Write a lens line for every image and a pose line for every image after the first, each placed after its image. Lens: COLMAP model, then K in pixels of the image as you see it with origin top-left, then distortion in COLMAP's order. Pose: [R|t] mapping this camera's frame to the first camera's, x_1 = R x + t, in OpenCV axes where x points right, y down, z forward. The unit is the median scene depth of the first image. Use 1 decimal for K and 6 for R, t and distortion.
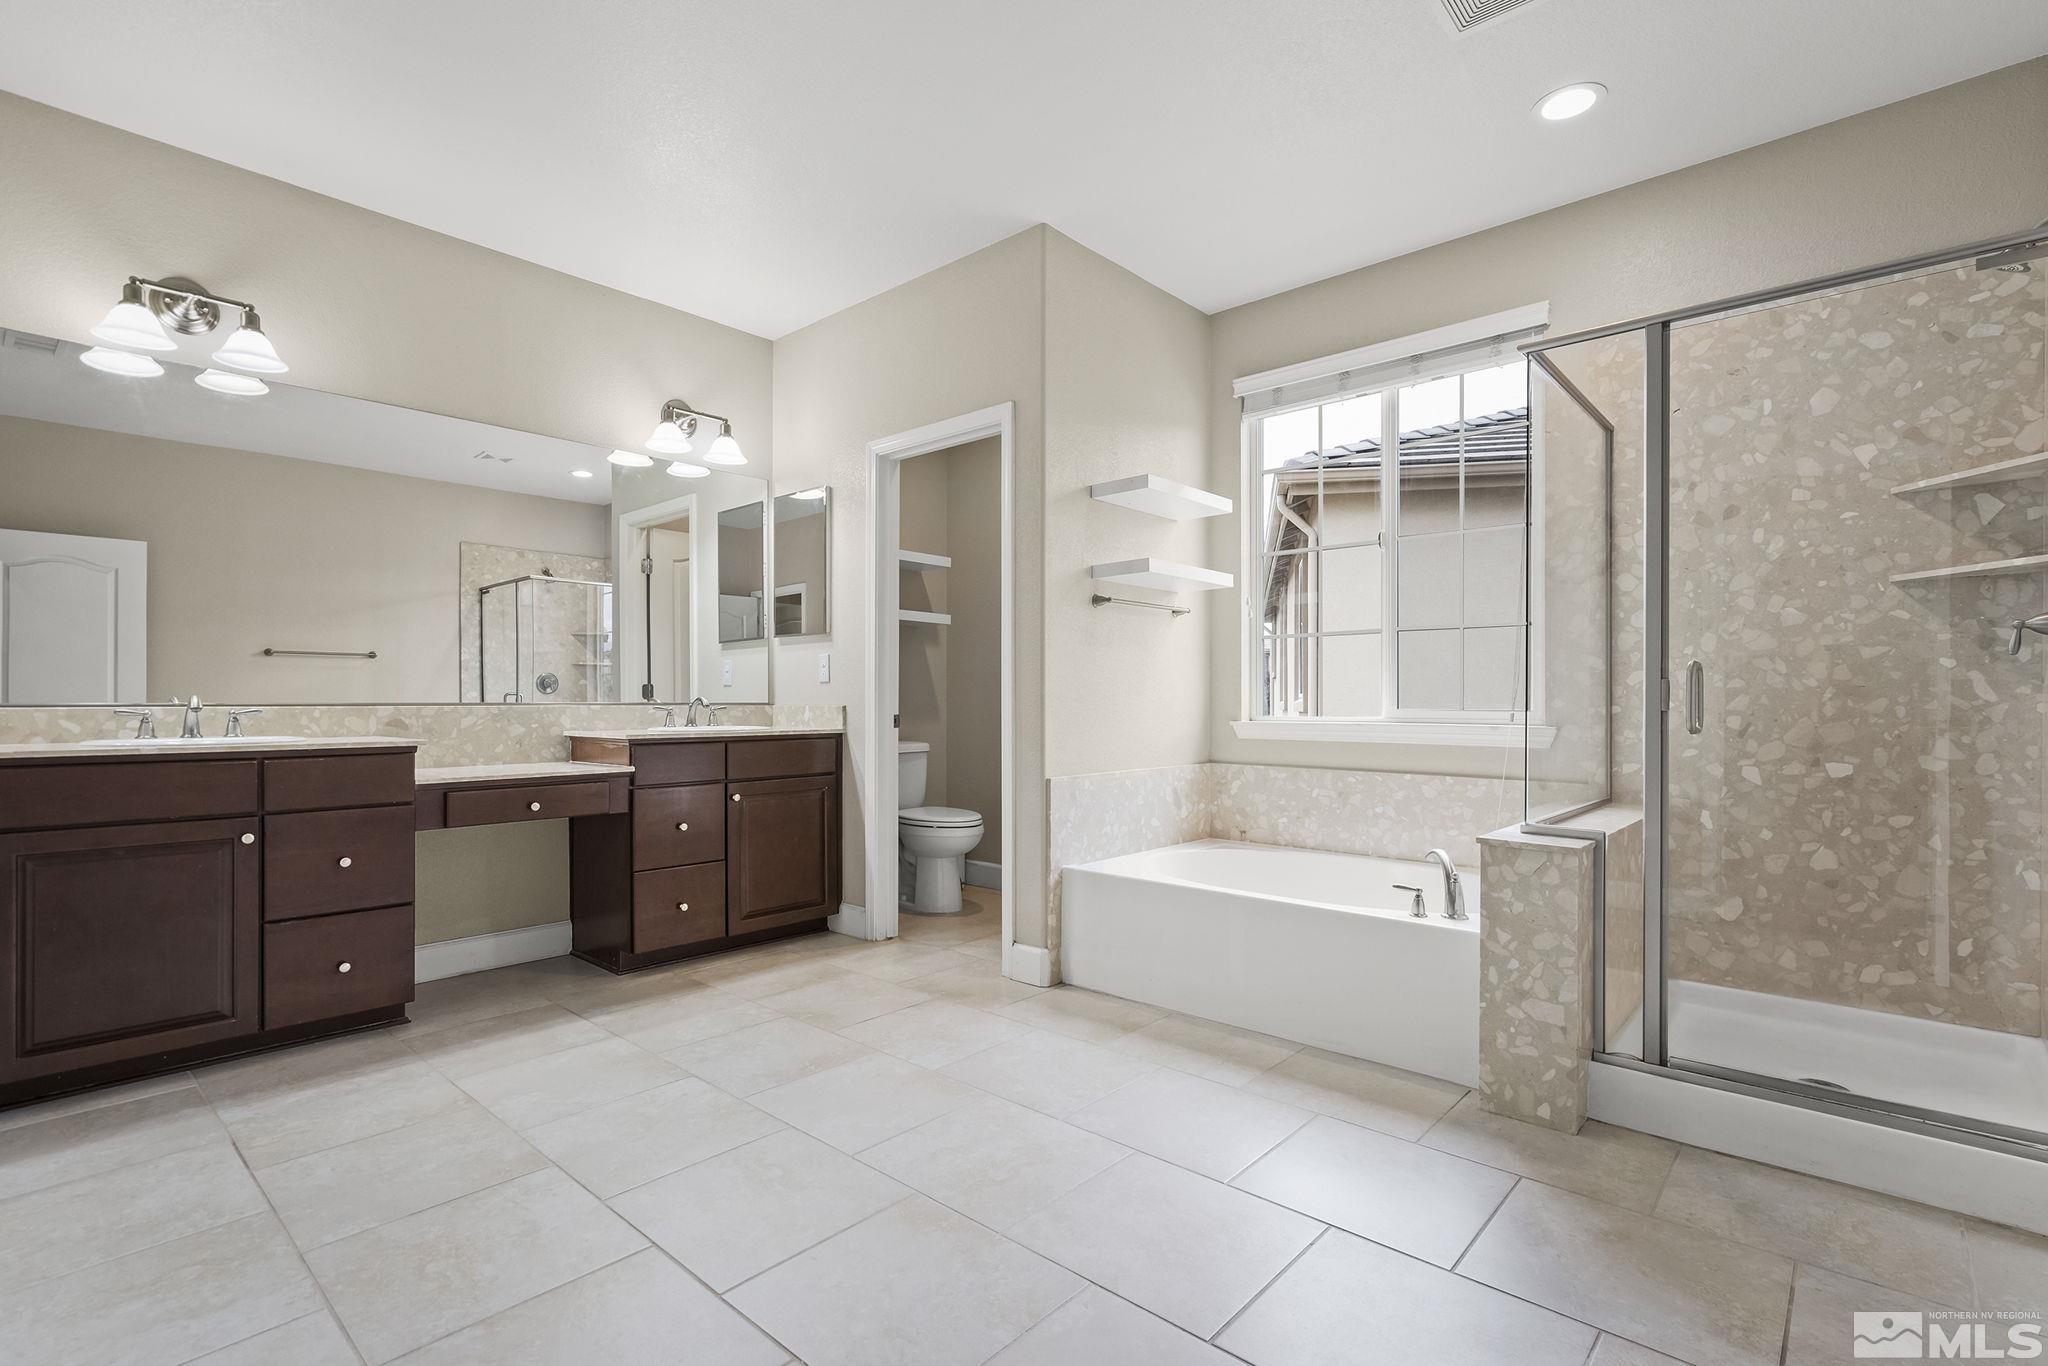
lens RADIAL K [[946.0, 0, 1022.5], [0, 946.0, 686.0], [0, 0, 1]] dist [-0.010642, 0.001468]
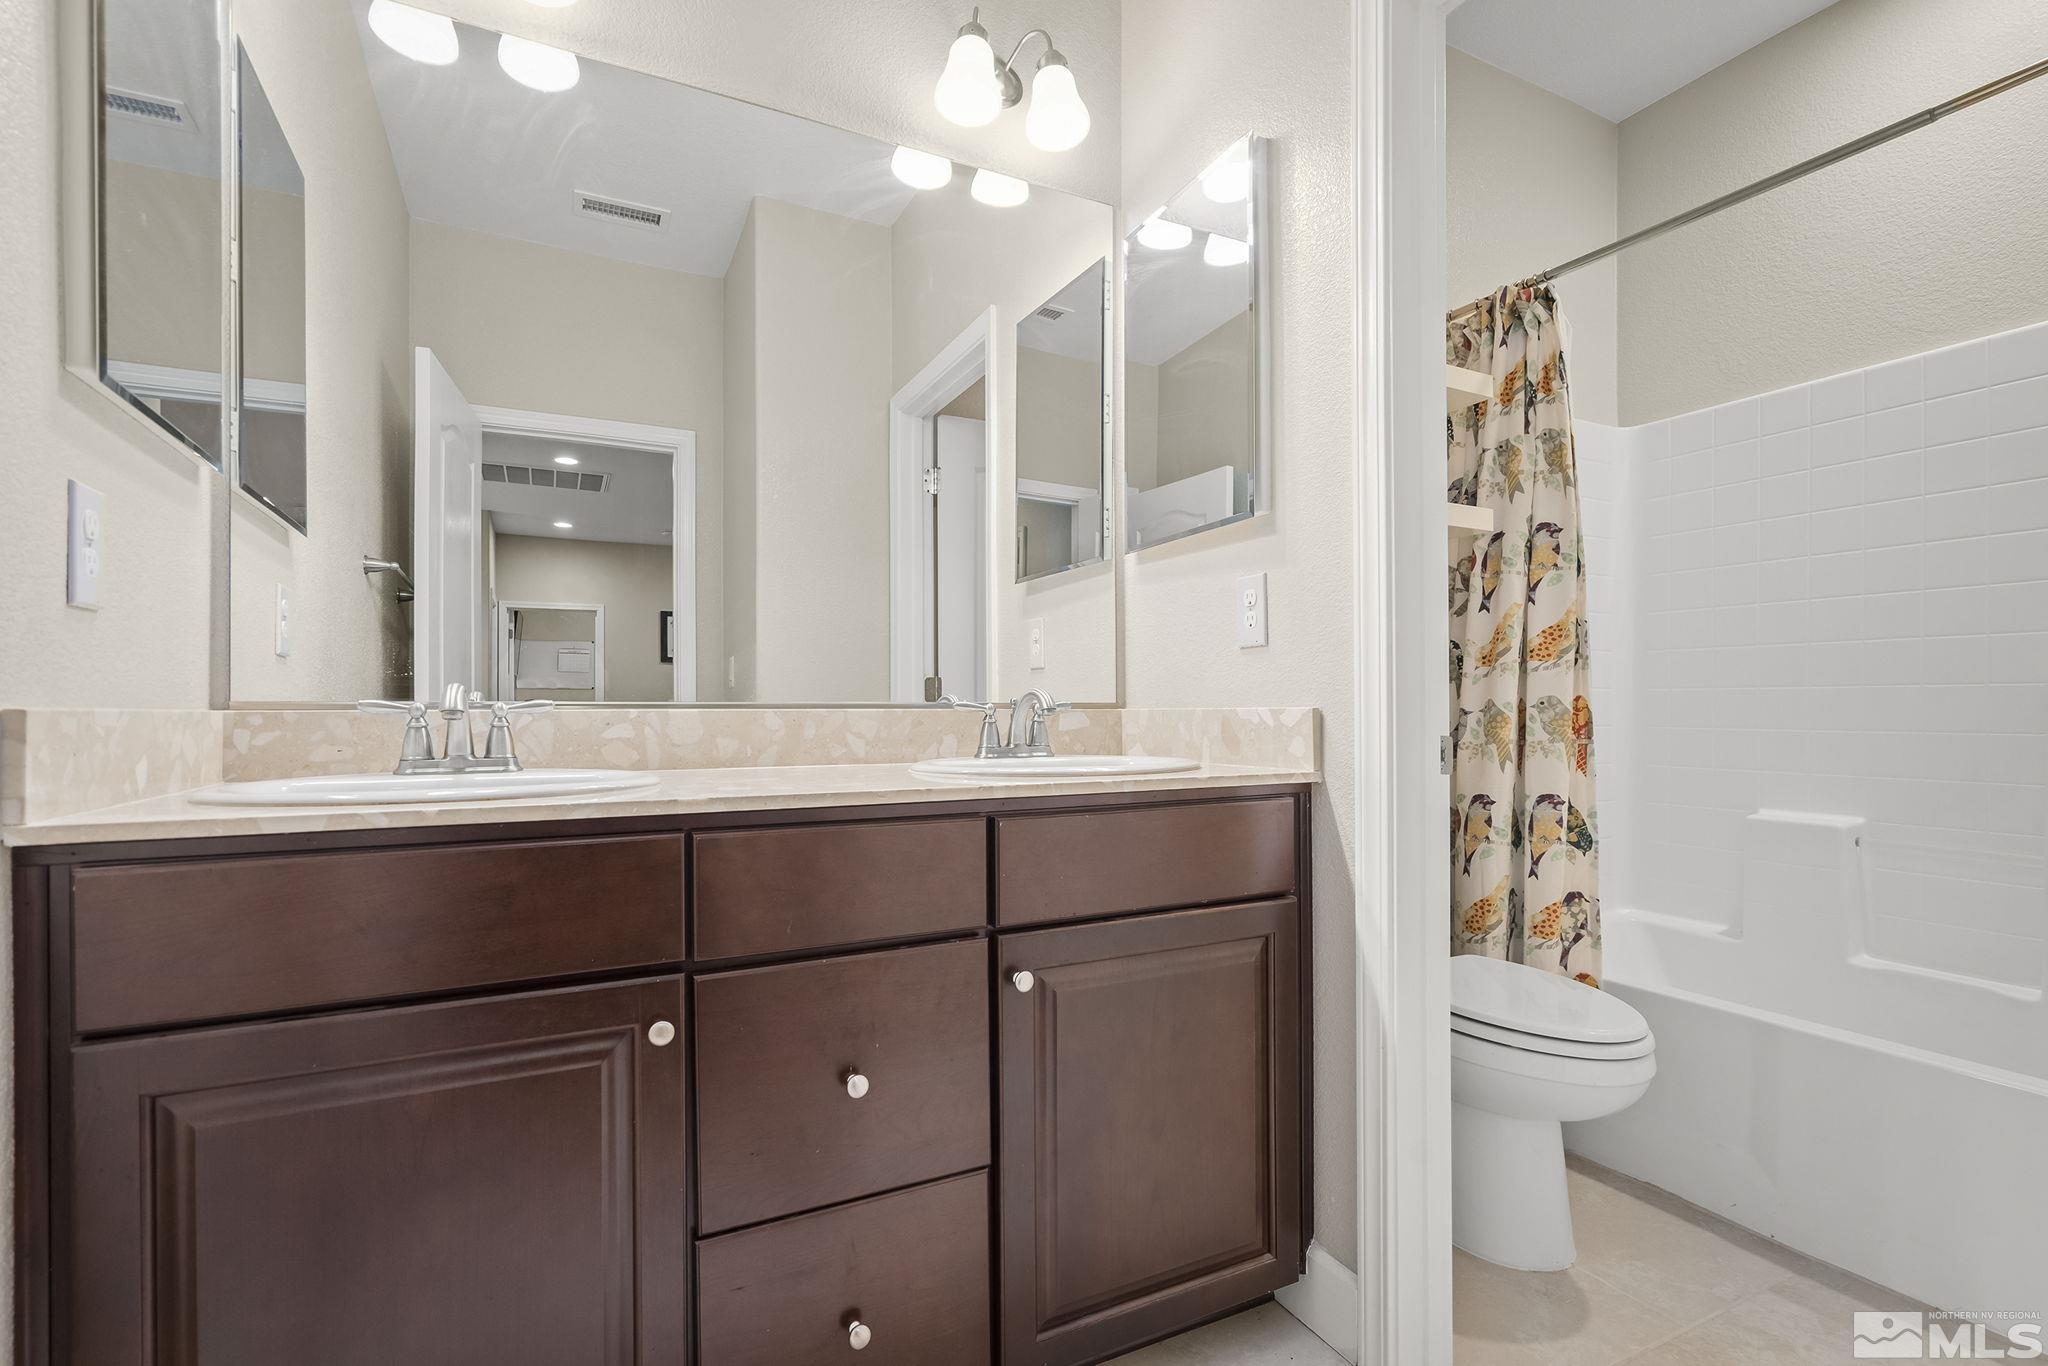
lens RADIAL K [[946.0, 0, 1015.6], [0, 946.0, 693.7], [0, 0, 1]] dist [-0.010642, 0.001468]
pose [[0.930476, -0.003708, -0.366333, -0.163199], [0.003724, 0.999993, -0.000663, 0.014544], [0.366333, -0.000748, 0.930483, 0.616935]]
